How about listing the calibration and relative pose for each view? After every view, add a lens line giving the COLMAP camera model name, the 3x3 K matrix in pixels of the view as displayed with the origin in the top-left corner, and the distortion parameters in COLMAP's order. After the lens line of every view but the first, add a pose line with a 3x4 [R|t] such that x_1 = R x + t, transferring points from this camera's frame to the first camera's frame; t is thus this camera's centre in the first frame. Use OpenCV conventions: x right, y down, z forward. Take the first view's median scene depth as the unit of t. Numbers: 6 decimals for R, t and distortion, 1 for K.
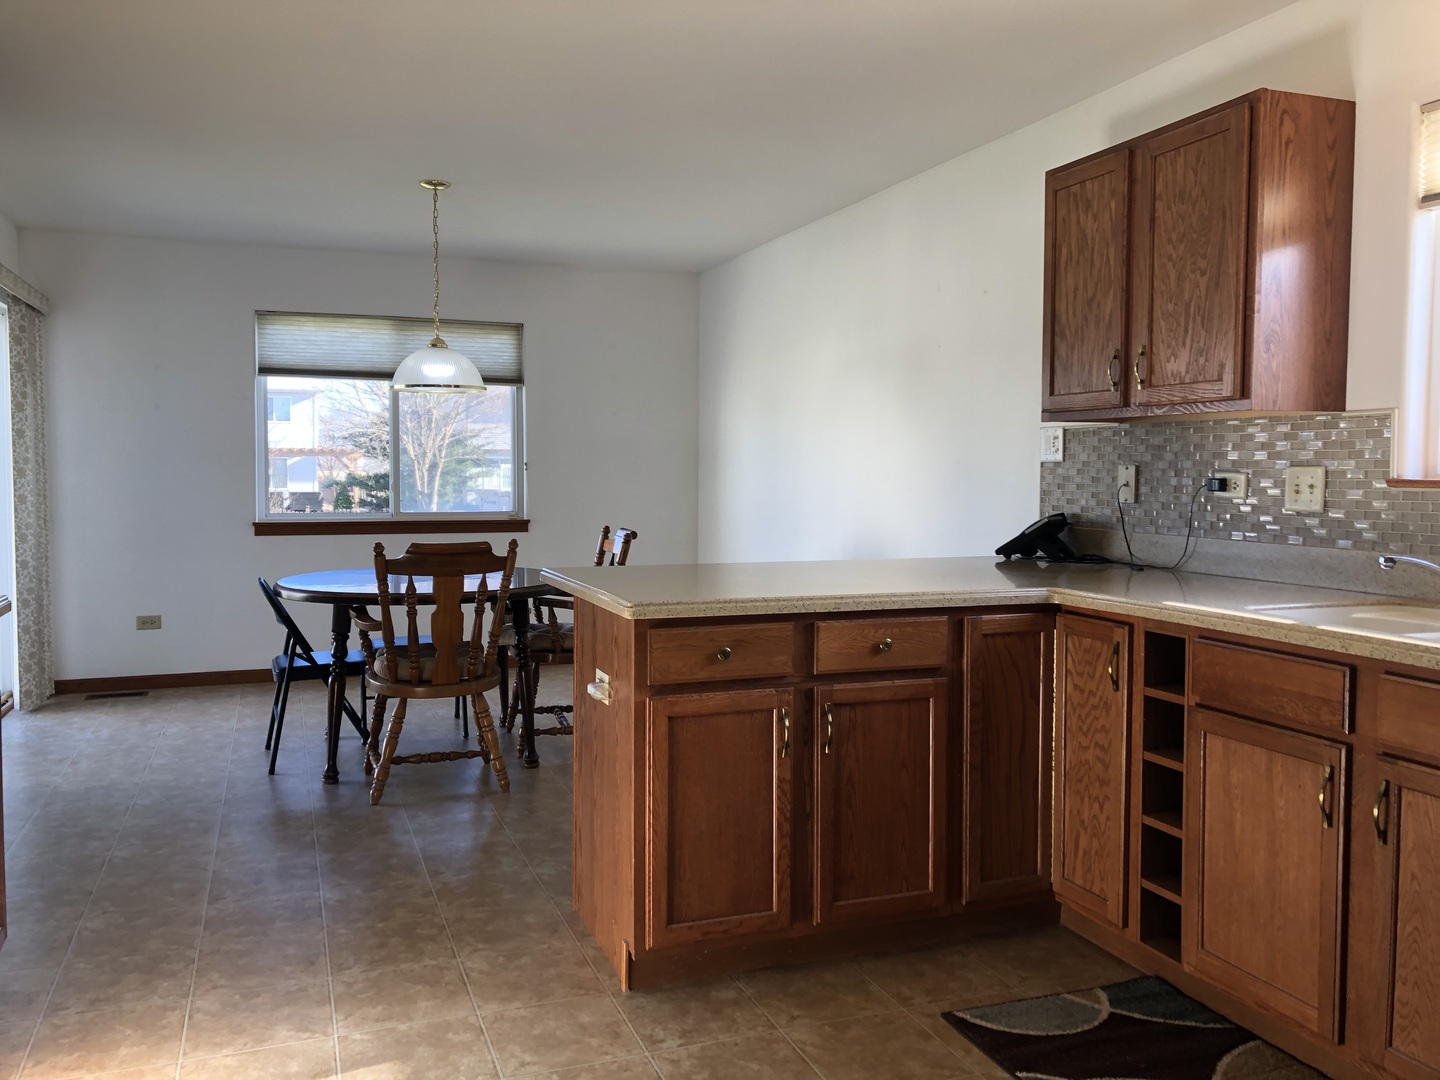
lens RADIAL K [[1187.8, 0, 720.0], [0, 1187.8, 540.0], [0, 0, 1]] dist [0.012411, 0.008518]
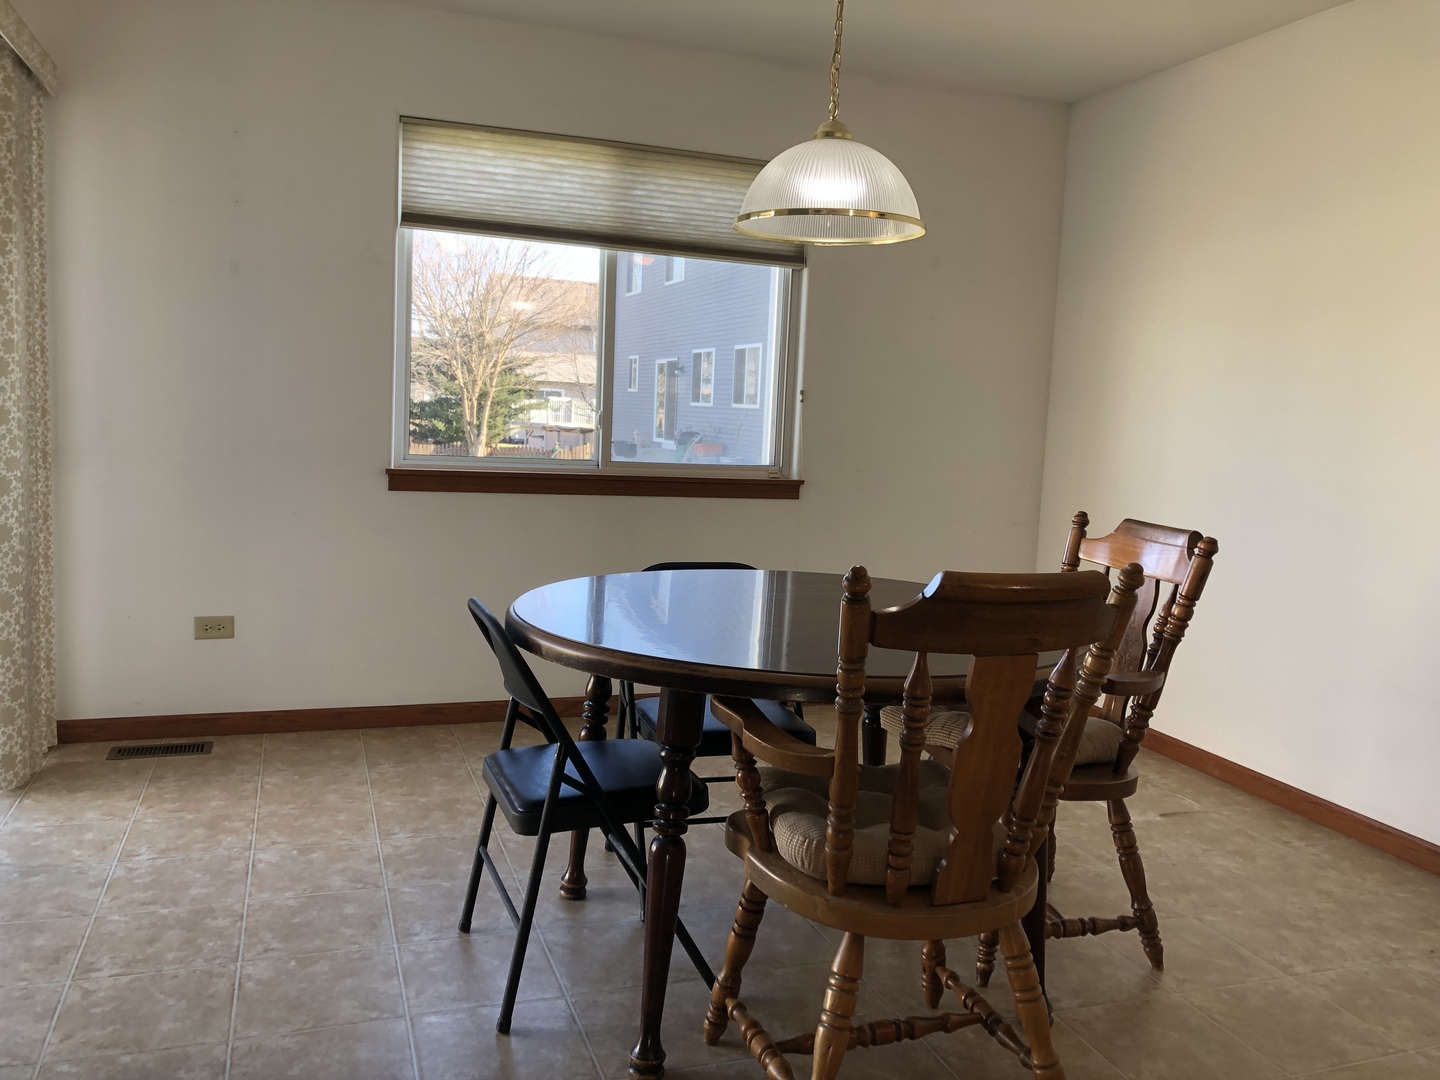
lens RADIAL K [[1165.5, 0, 720.0], [0, 1165.5, 540.0], [0, 0, 1]] dist [0.021479, -0.012491]
pose [[0.999047, 0.043283, -0.005676, -0.221153], [-0.042941, 0.997796, 0.050591, -0.016352], [0.007853, -0.050299, 0.998703, 0.410772]]
